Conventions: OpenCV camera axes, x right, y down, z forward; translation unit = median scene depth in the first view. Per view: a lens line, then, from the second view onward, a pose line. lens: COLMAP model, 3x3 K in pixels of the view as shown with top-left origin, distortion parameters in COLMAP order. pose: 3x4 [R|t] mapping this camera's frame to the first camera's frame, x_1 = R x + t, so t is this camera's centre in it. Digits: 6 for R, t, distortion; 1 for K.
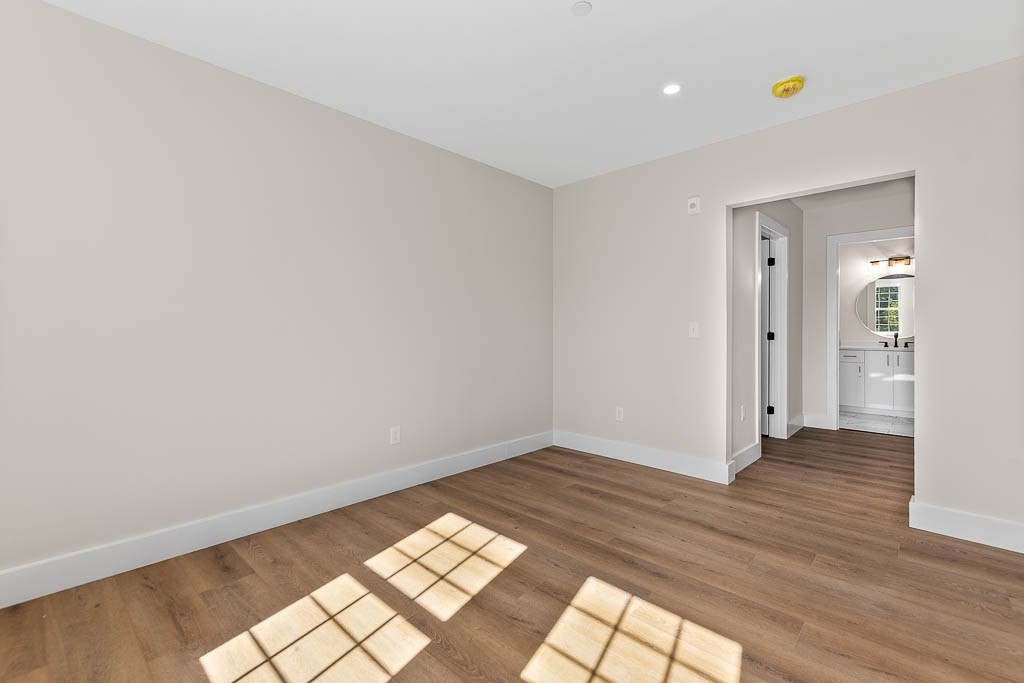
lens RADIAL K [[443.8, 0, 510.2], [0, 443.8, 335.8], [0, 0, 1]] dist [0.017799, 0.000305]
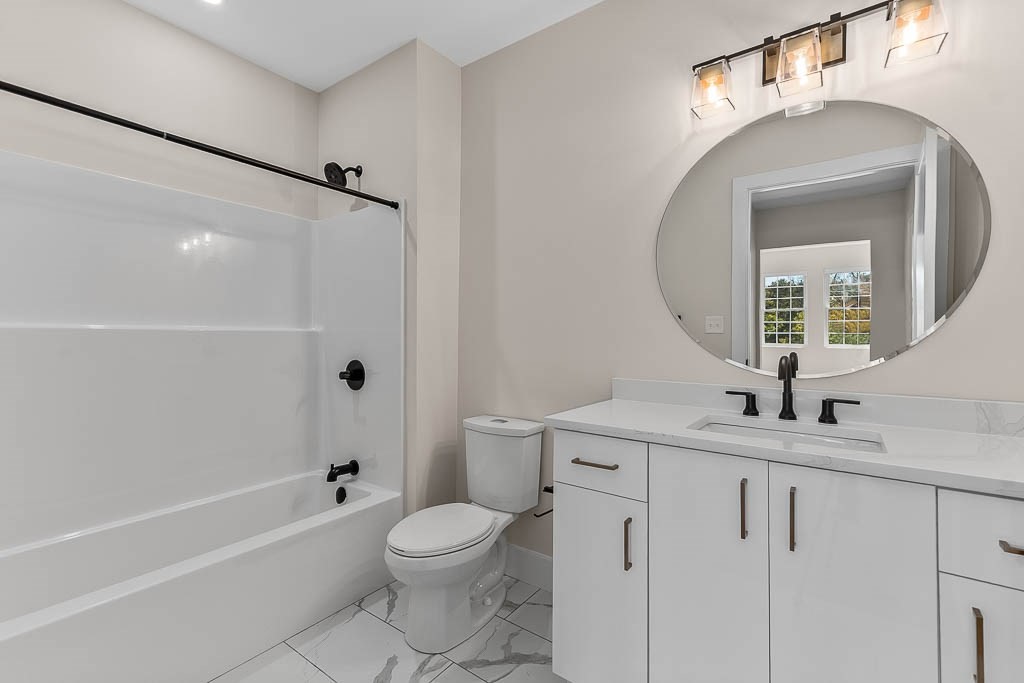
lens RADIAL K [[443.8, 0, 514.3], [0, 443.8, 338.0], [0, 0, 1]] dist [0.017799, 0.000305]
pose [[0.990583, 0.009375, 0.136590, 0.687130], [-0.008003, 0.999912, -0.010593, -0.011549], [-0.136677, 0.009400, 0.990571, 0.791330]]
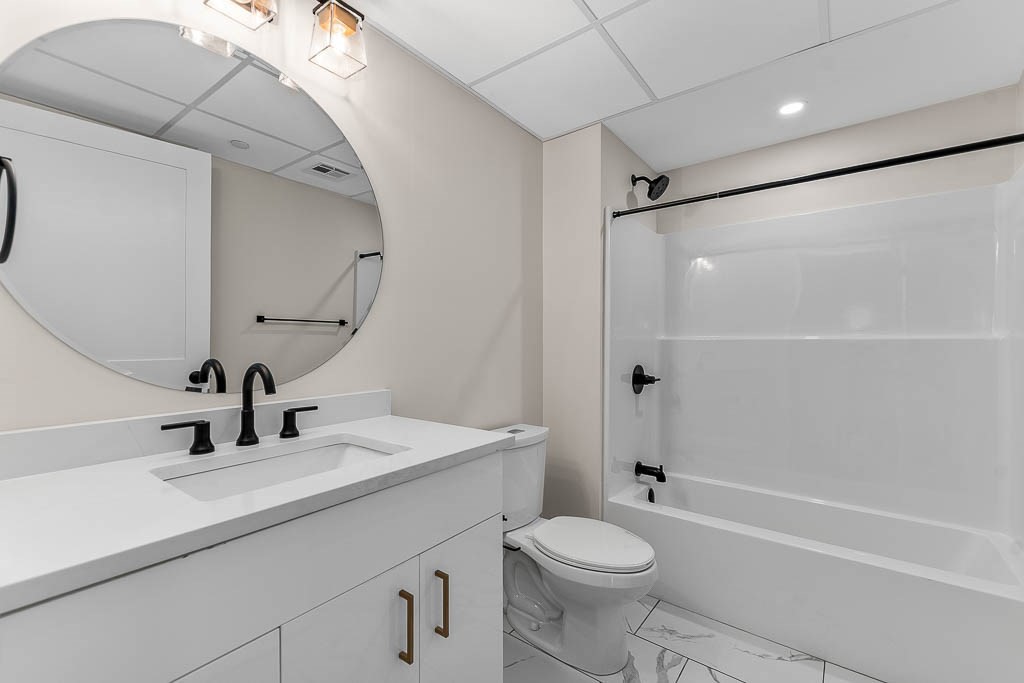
lens RADIAL K [[443.8, 0, 511.5], [0, 443.8, 341.5], [0, 0, 1]] dist [0.017799, 0.000305]
pose [[-0.123524, -0.007209, 0.992315, 0.671283], [0.005121, 0.999956, 0.007902, -0.014893], [-0.992328, 0.006058, -0.123481, 0.915754]]
